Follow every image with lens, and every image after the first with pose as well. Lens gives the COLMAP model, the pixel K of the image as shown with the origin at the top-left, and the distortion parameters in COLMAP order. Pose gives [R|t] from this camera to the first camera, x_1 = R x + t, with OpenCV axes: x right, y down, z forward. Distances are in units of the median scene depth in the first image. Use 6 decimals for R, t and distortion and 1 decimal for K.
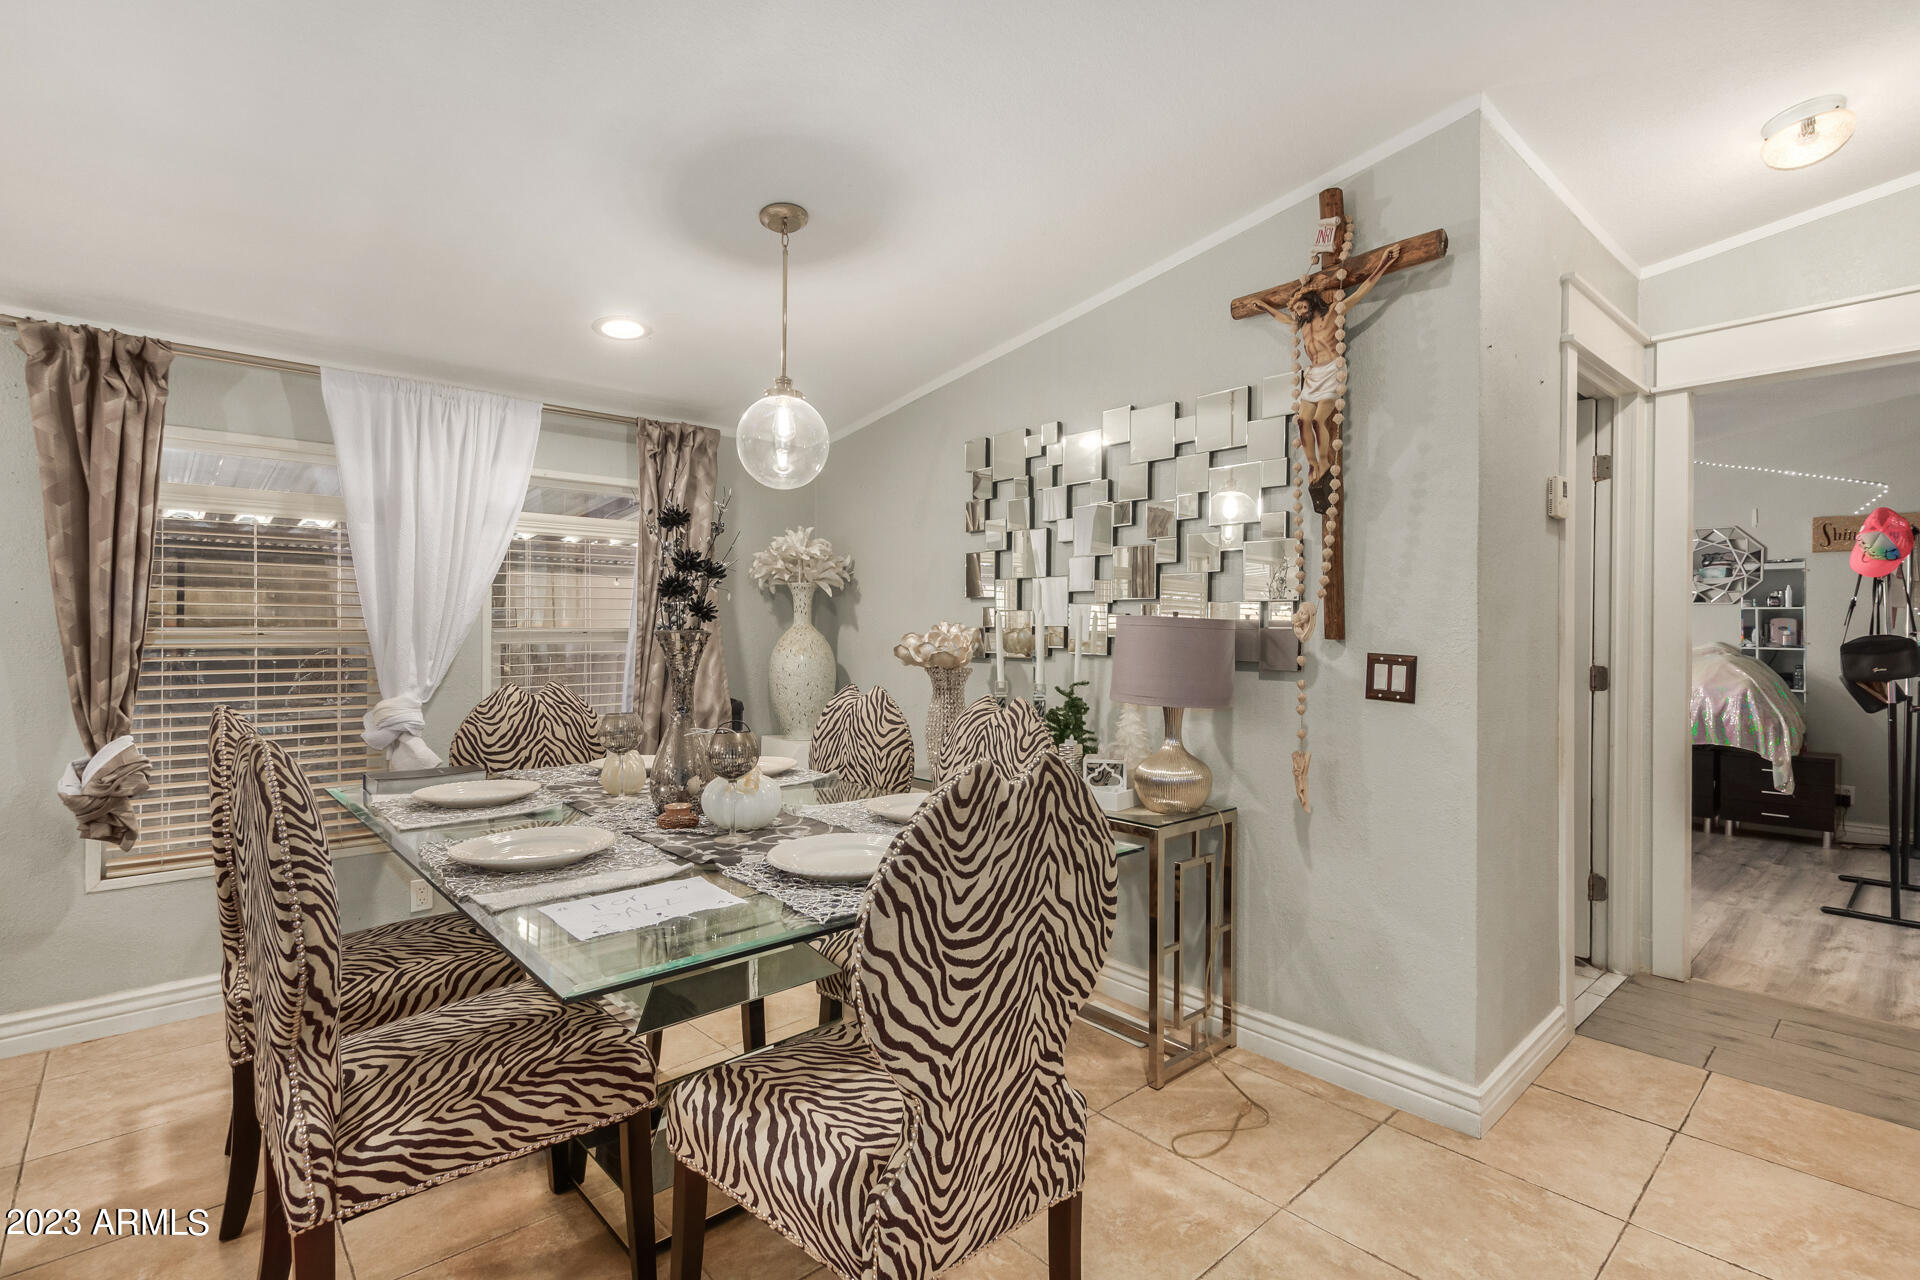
lens RADIAL K [[891.0, 0, 953.0], [0, 891.0, 635.8], [0, 0, 1]] dist [0.015265, -0.005155]
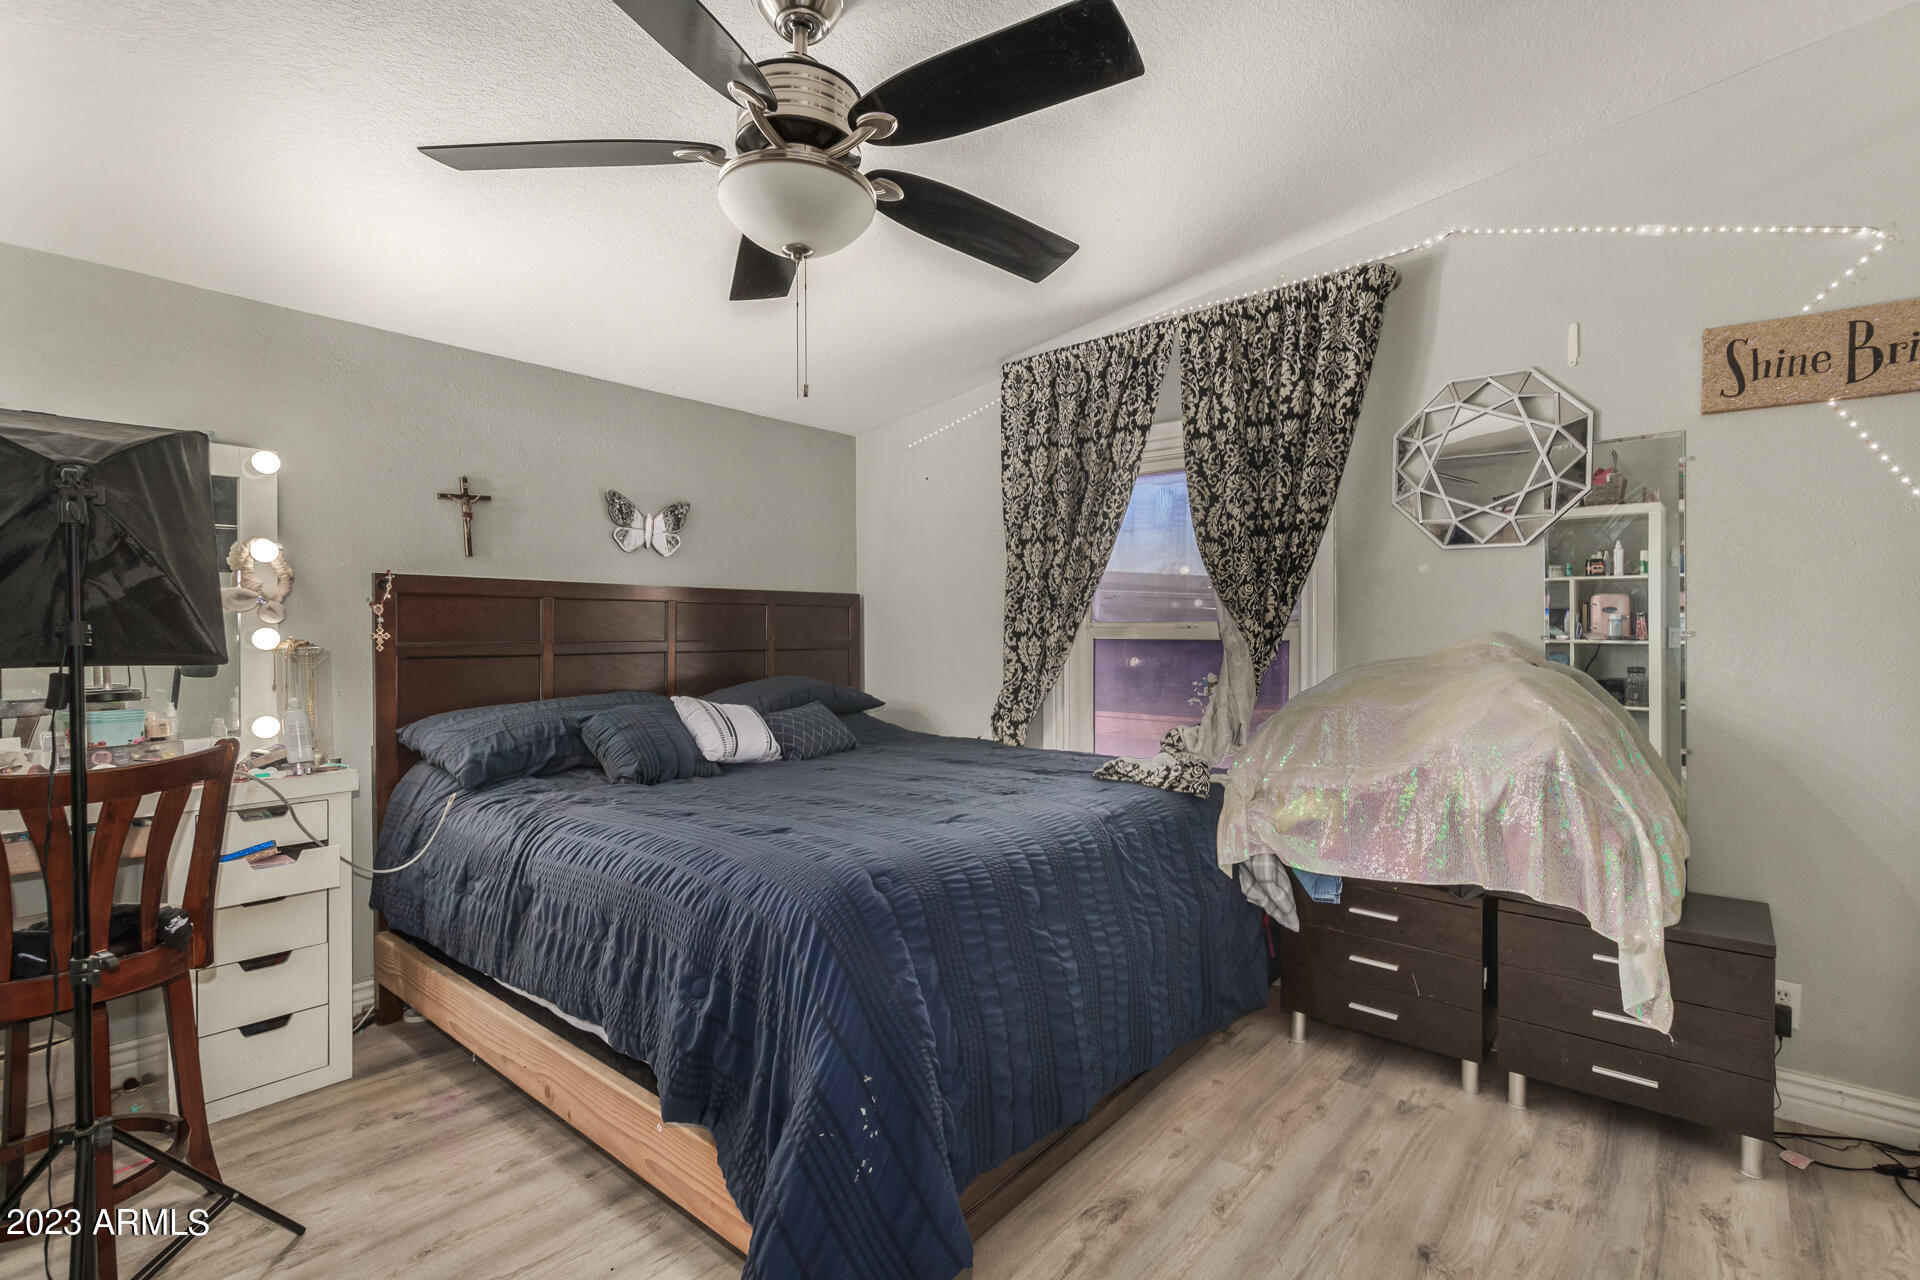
lens RADIAL K [[891.0, 0, 908.3], [0, 891.0, 636.3], [0, 0, 1]] dist [0.015265, -0.005155]
pose [[0.995258, -0.008754, 0.096877, 0.551648], [0.008115, 0.999943, 0.006989, 0.002904], [-0.096933, -0.006170, 0.995272, 0.623952]]
